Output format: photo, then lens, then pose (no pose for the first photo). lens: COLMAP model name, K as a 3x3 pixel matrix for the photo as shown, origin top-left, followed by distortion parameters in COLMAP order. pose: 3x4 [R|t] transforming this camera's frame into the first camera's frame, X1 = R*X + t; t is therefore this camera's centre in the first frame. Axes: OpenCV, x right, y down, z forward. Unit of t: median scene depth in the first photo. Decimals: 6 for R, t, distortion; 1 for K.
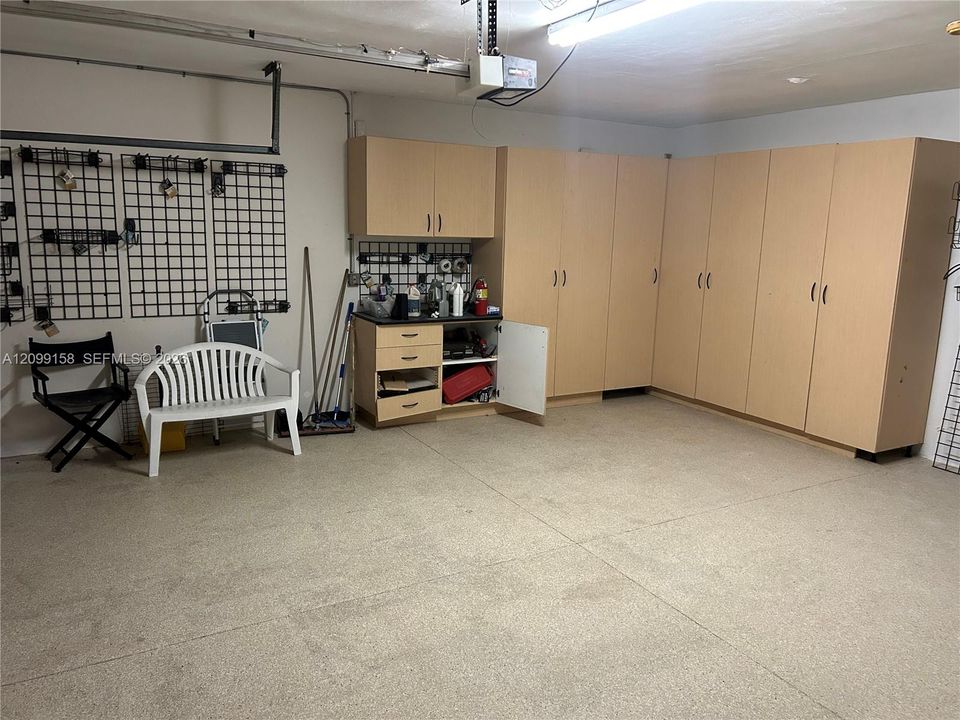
lens RADIAL K [[724.2, 0, 480.0], [0, 724.2, 360.0], [0, 0, 1]] dist [0.065088, -0.092859]
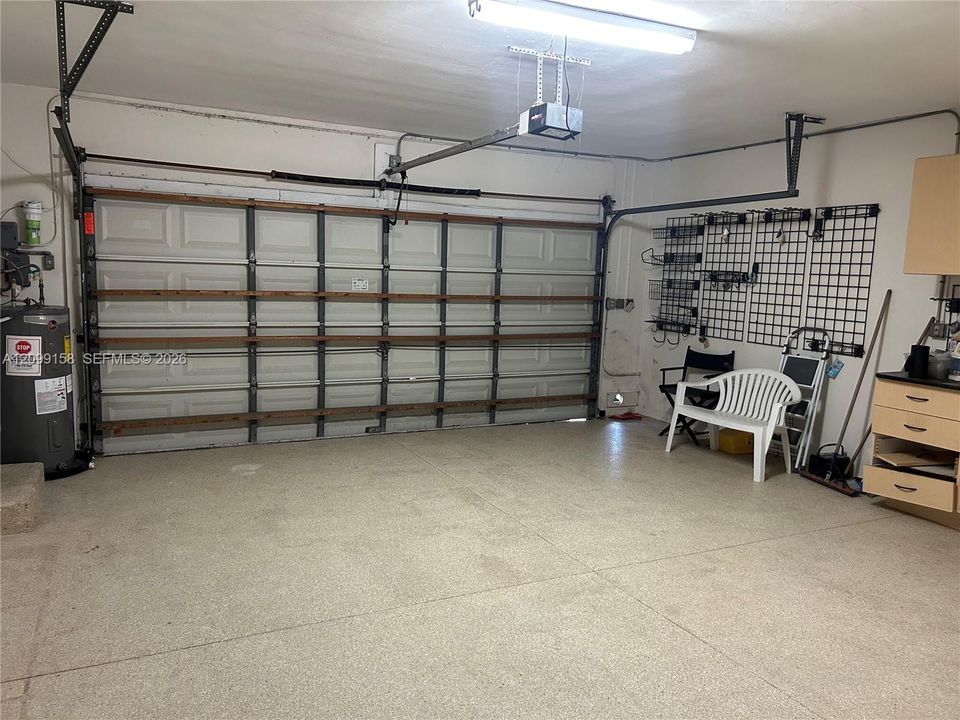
lens RADIAL K [[724.2, 0, 480.0], [0, 724.2, 360.0], [0, 0, 1]] dist [0.065088, -0.092859]
pose [[-0.054073, 0.097723, -0.993744, 0.792097], [-0.220342, 0.969500, 0.107329, -0.062582], [0.973923, 0.224767, -0.030892, 0.616182]]
